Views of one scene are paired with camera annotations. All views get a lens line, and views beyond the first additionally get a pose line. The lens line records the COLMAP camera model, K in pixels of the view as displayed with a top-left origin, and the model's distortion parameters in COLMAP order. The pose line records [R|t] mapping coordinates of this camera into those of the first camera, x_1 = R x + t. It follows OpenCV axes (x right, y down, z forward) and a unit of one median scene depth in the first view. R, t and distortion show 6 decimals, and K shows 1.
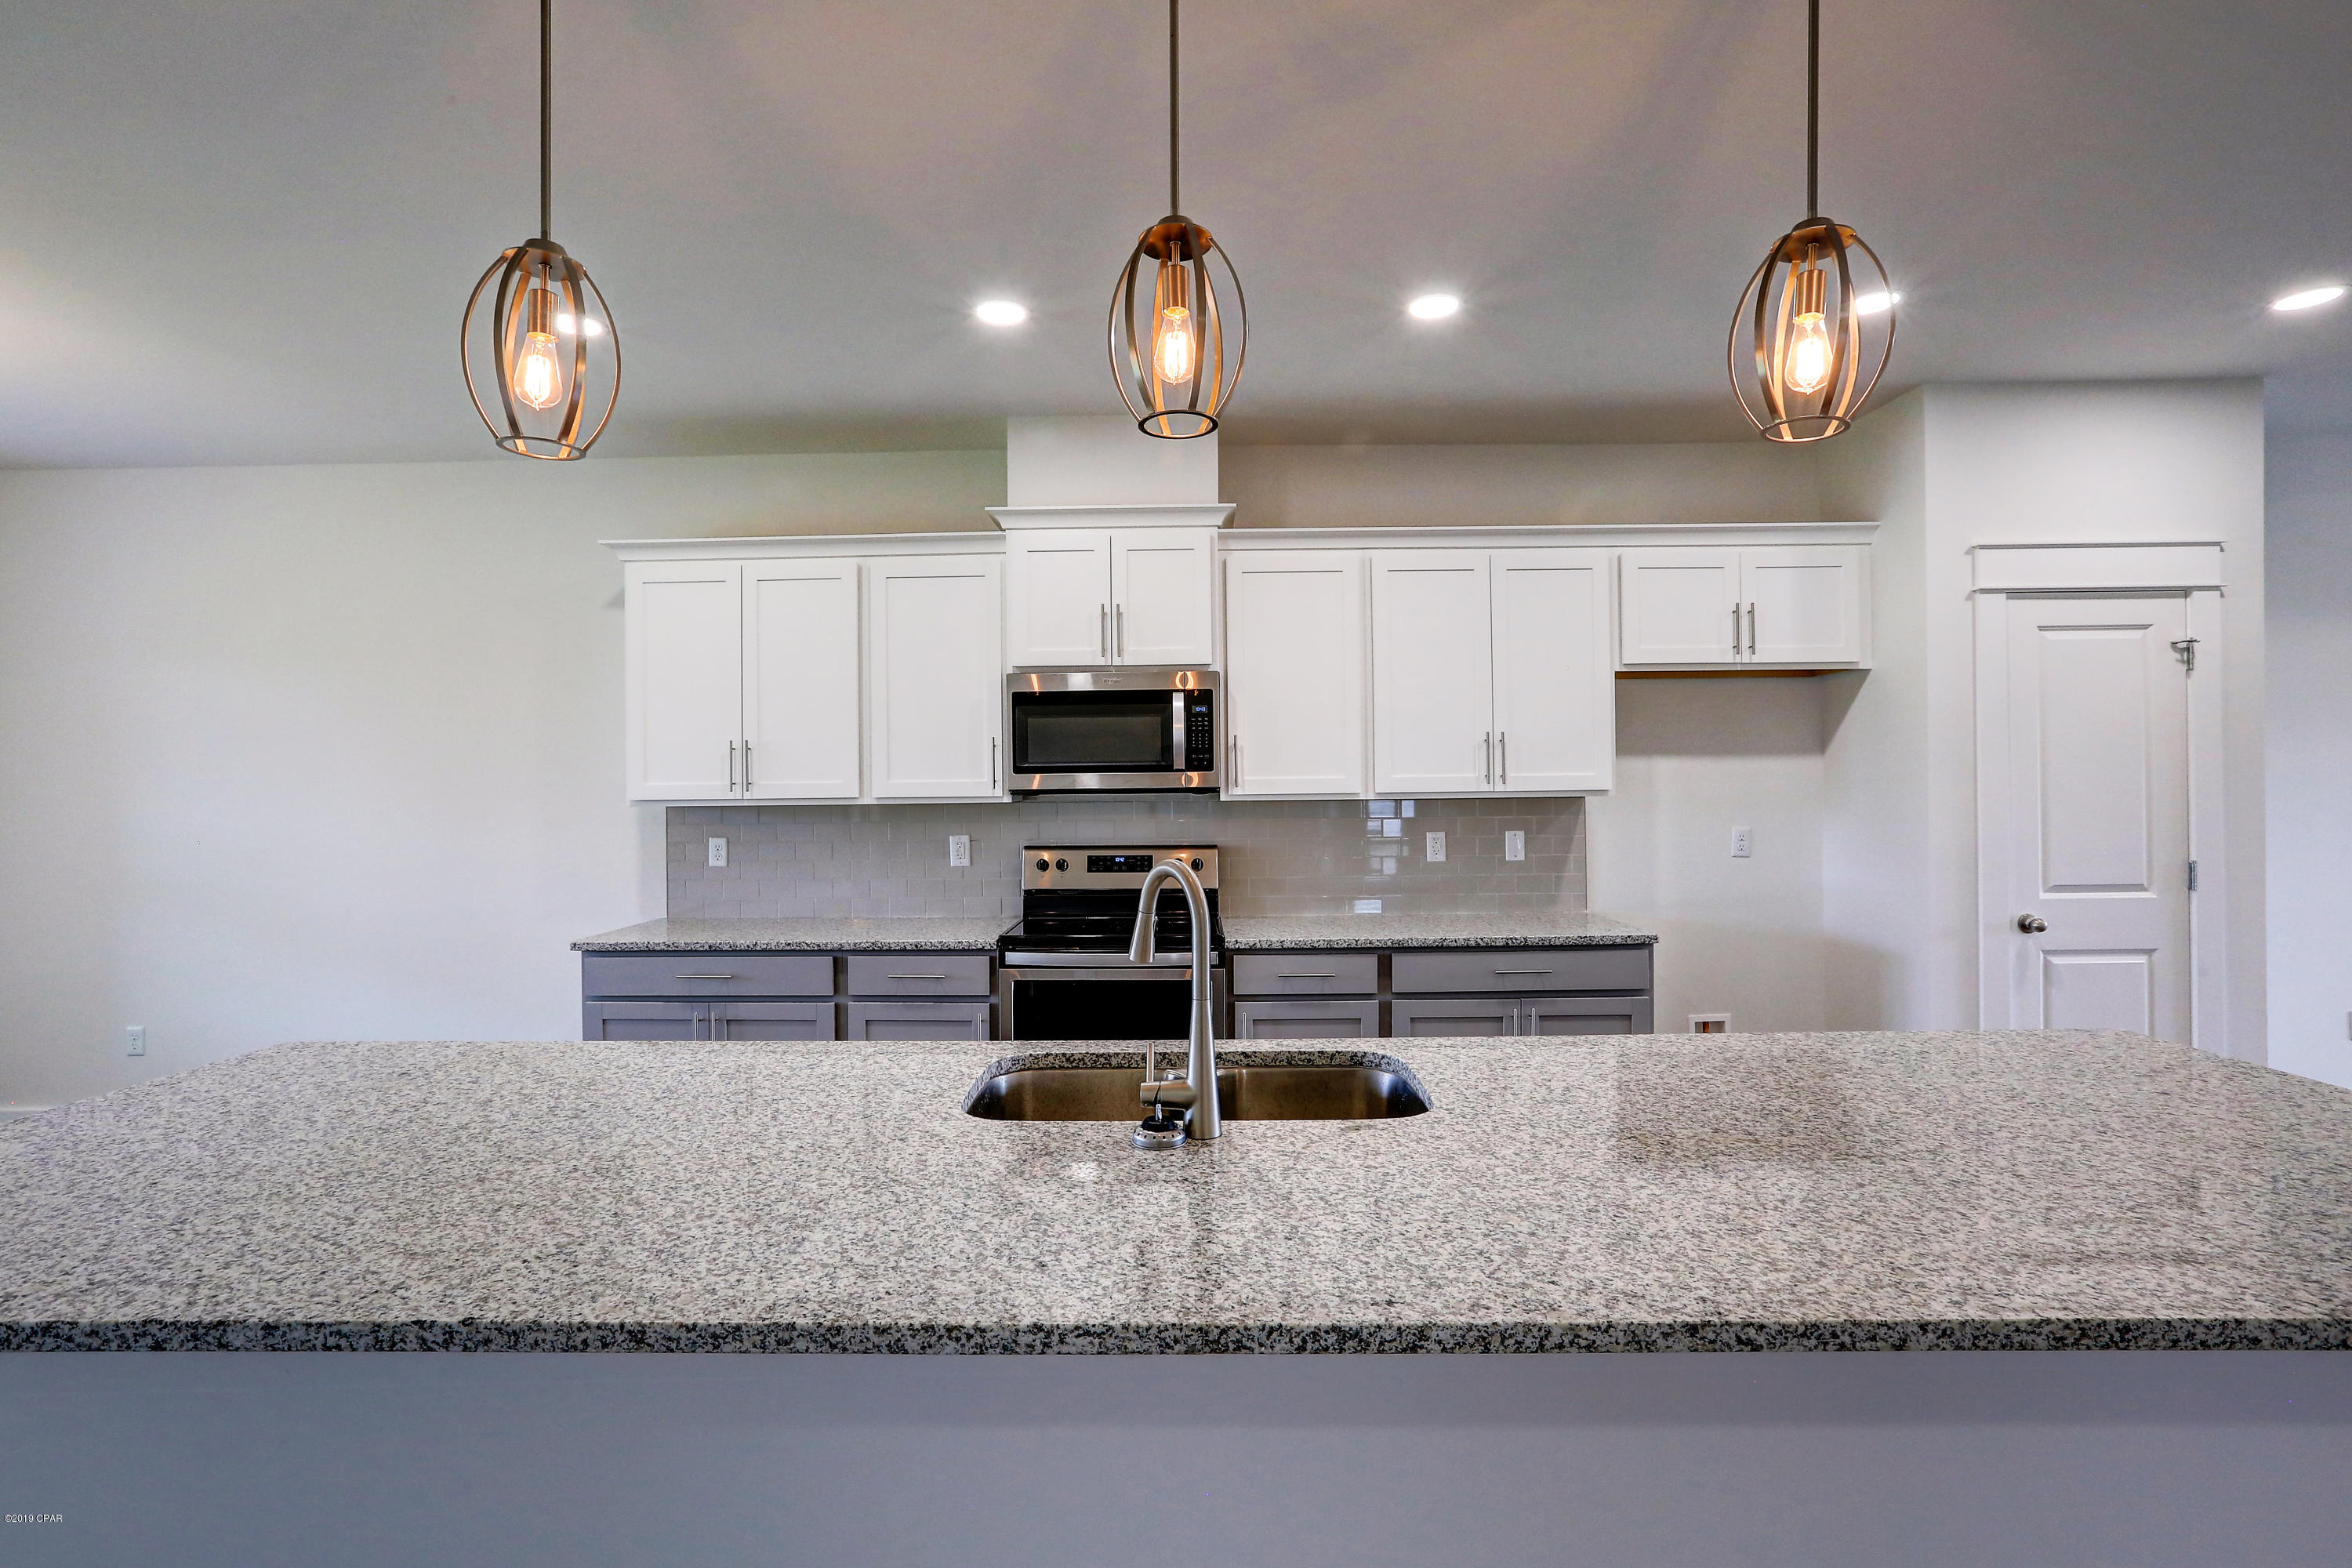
lens RADIAL K [[1093.5, 0, 1174.4], [0, 1093.5, 781.3], [0, 0, 1]] dist [-0.028412, 0.000882]
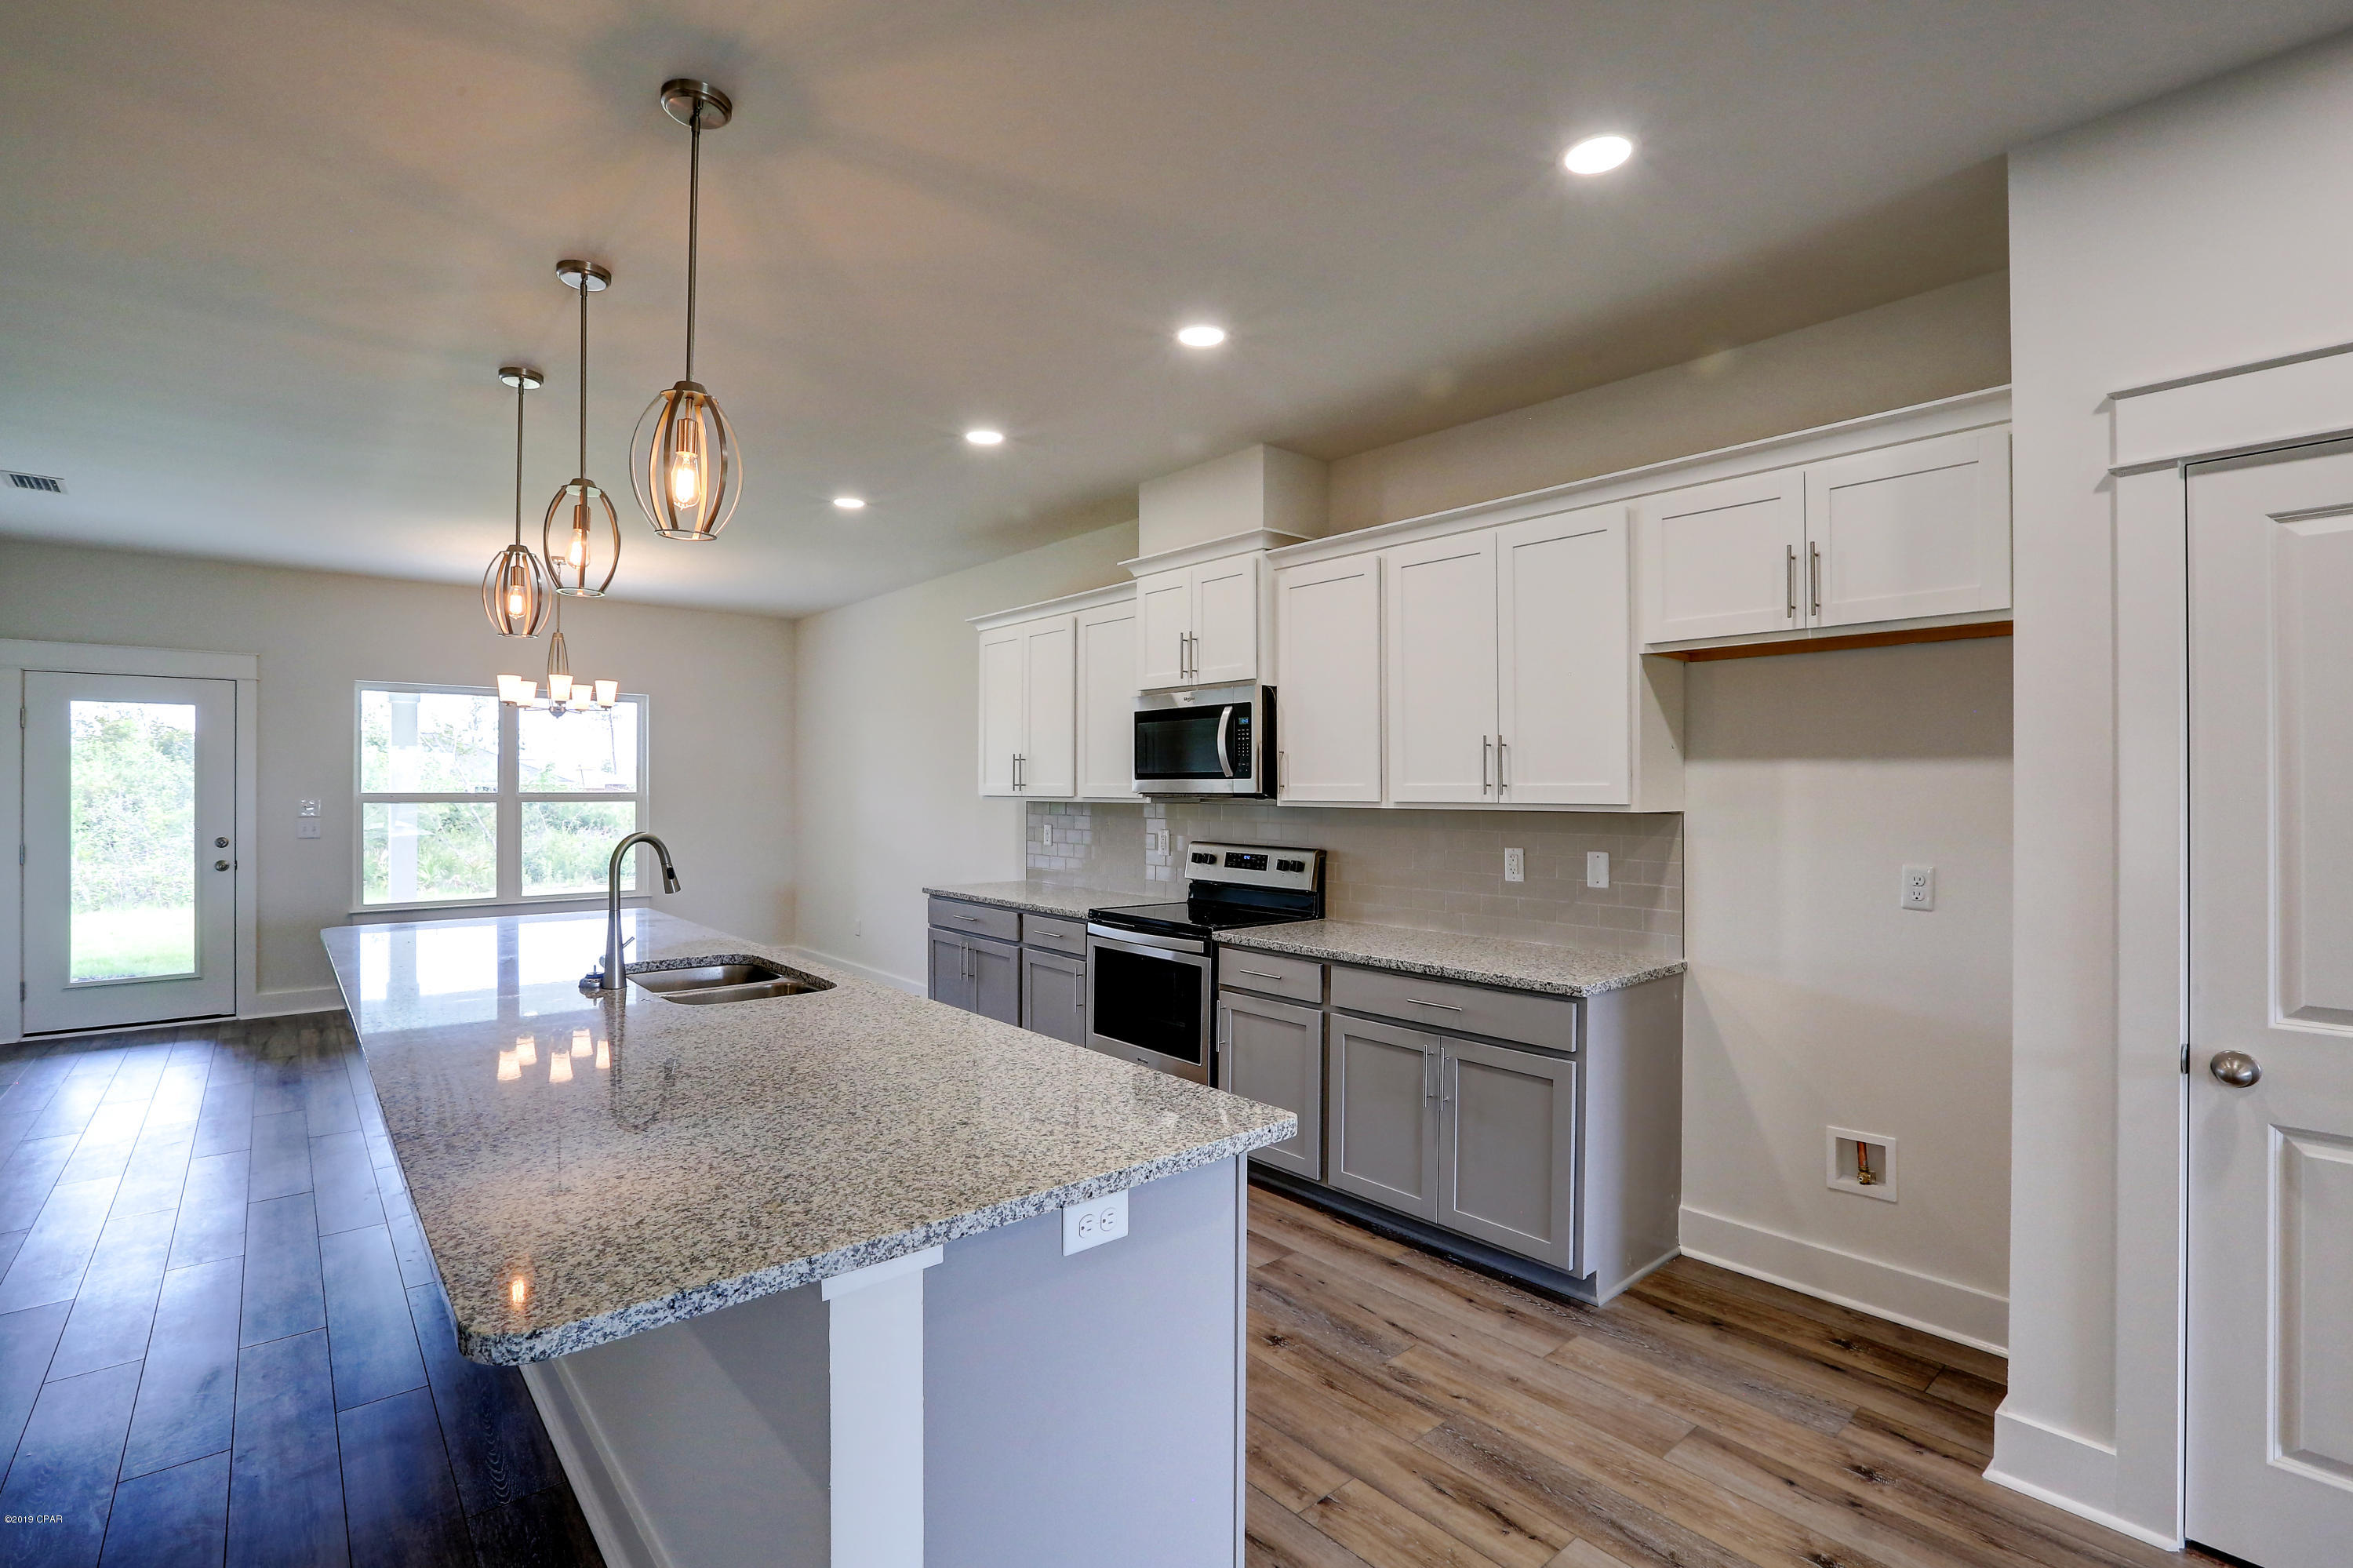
lens RADIAL K [[1094.0, 0, 1172.6], [0, 1094.0, 784.9], [0, 0, 1]] dist [-0.028412, 0.000882]
pose [[0.661255, 0.010540, -0.750087, 0.781333], [-0.009297, 0.999940, 0.005854, -0.008064], [0.750104, 0.003103, 0.661313, 0.227749]]
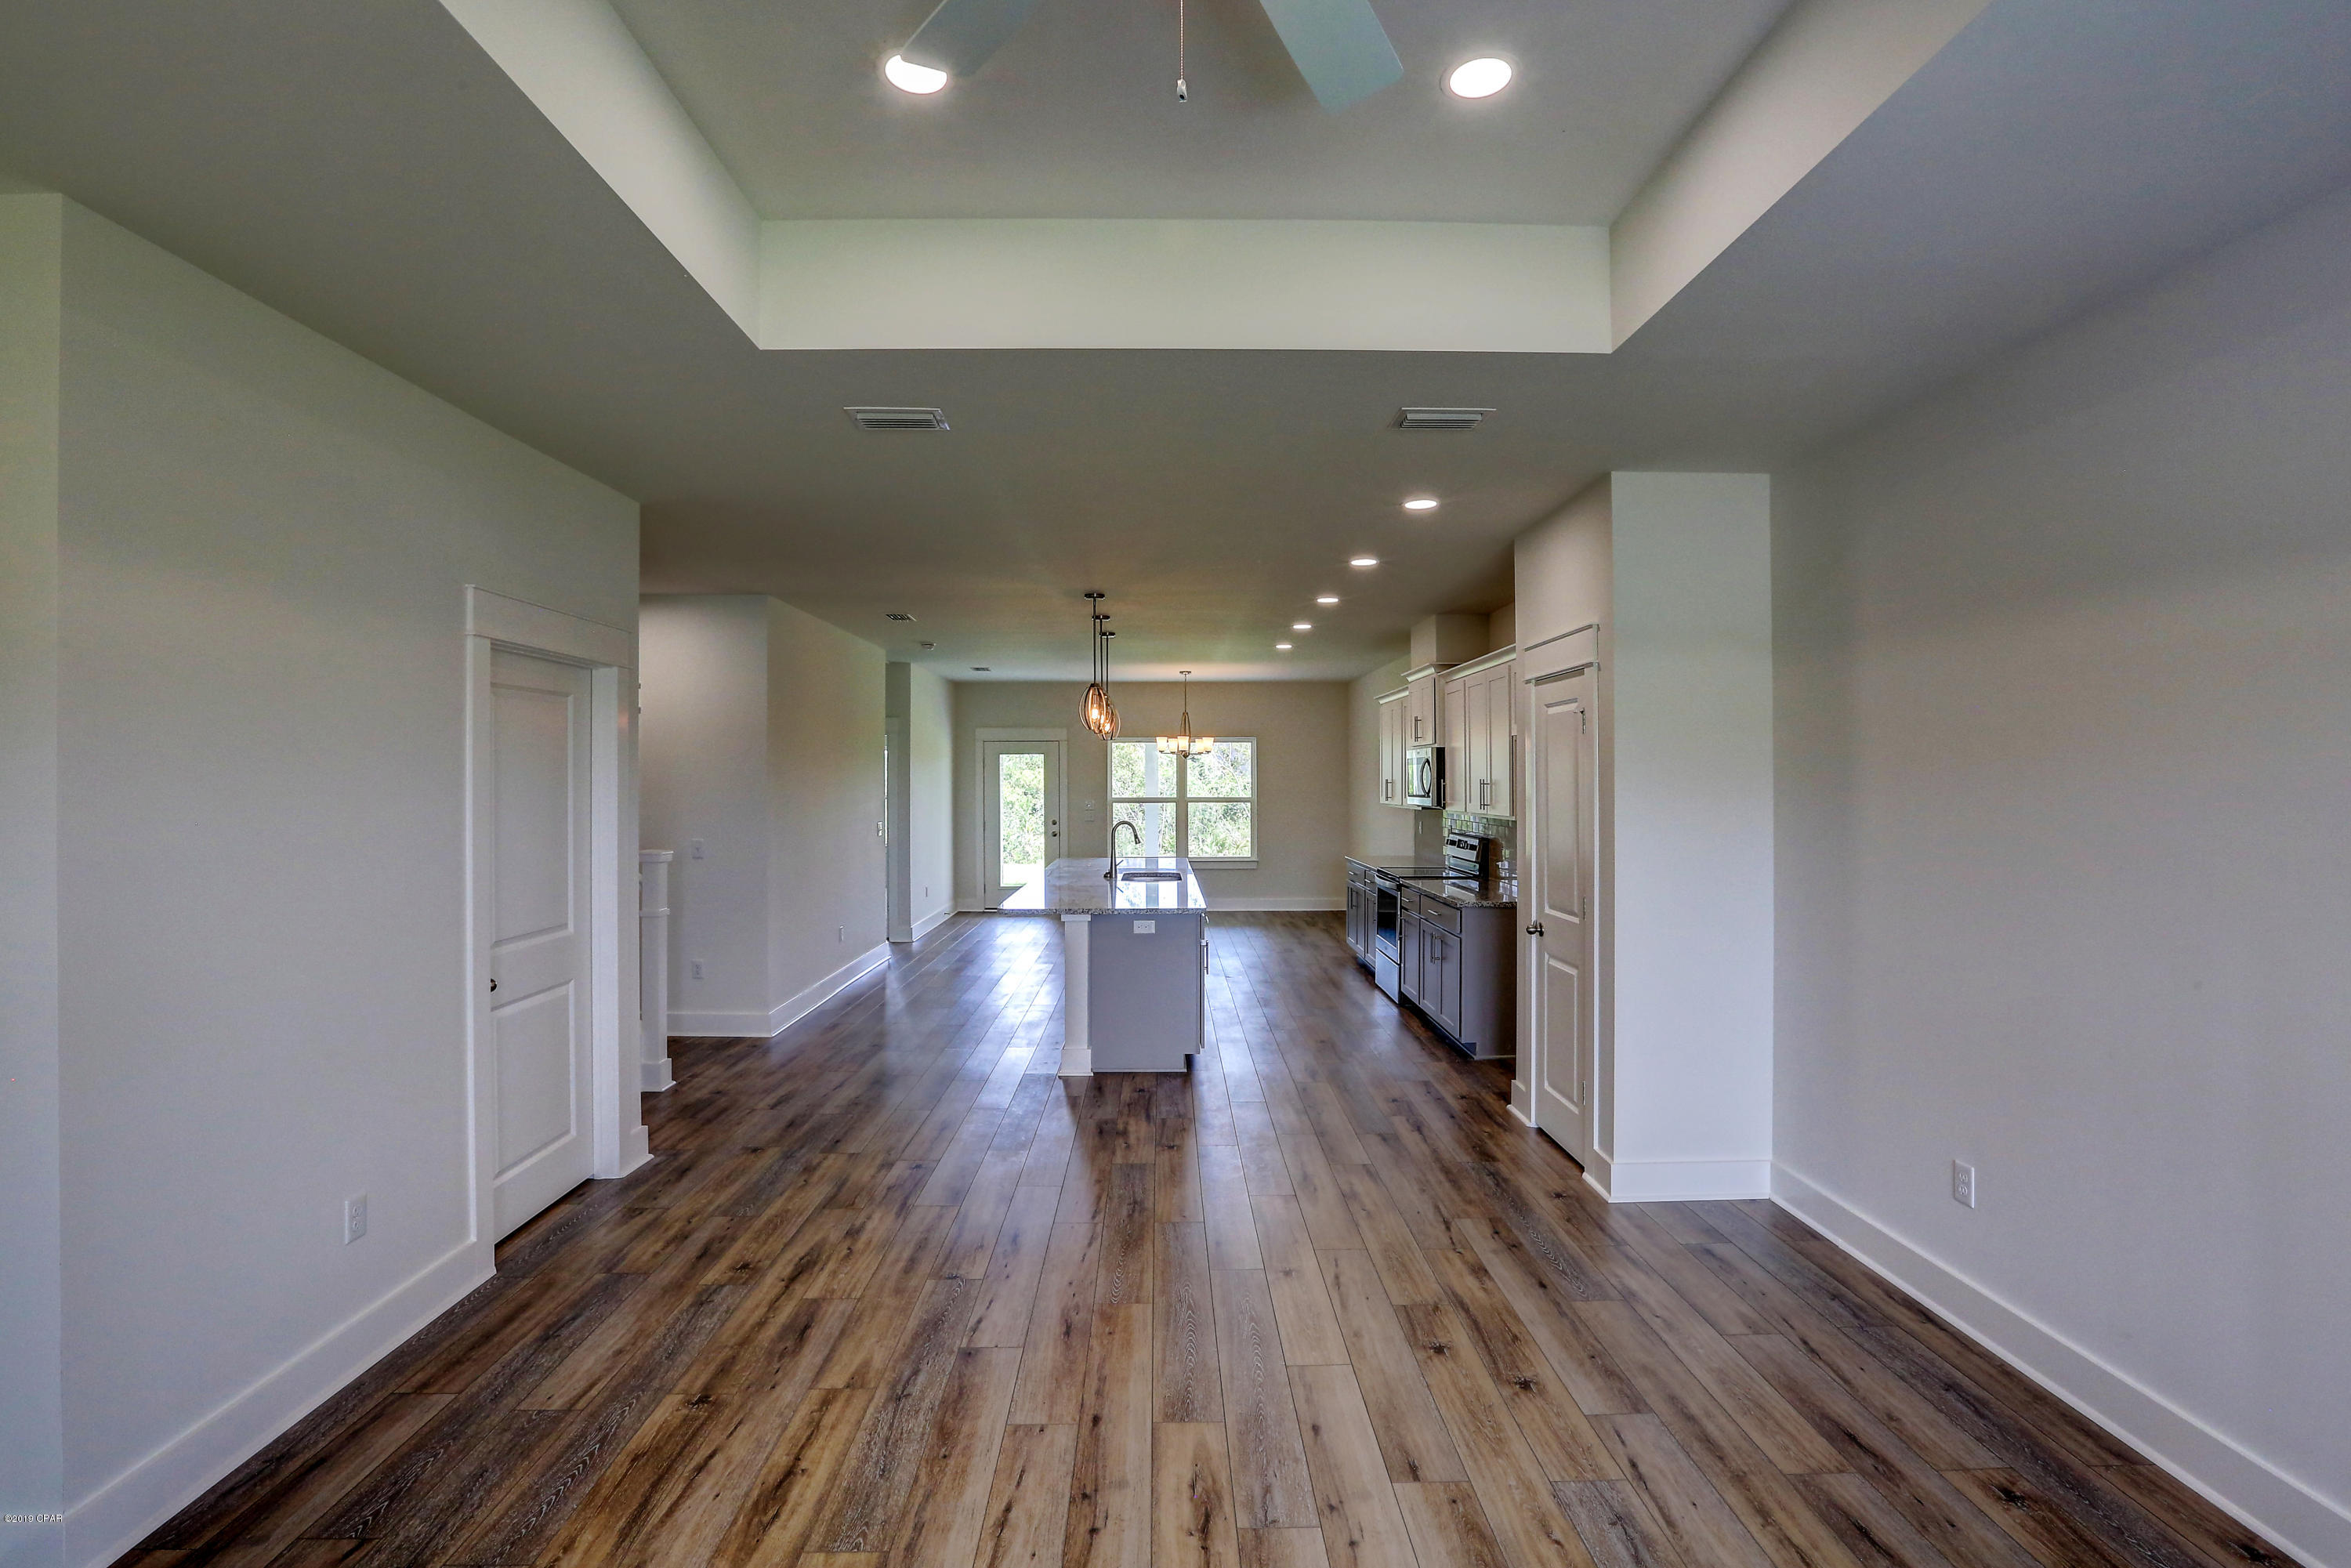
lens RADIAL K [[1093.0, 0, 1177.8], [0, 1093.0, 779.8], [0, 0, 1]] dist [-0.028412, 0.000882]
pose [[0.040255, 0.009293, -0.999146, 1.969023], [-0.001925, 0.999956, 0.009223, -0.059041], [0.999188, 0.001552, 0.040271, 0.462650]]
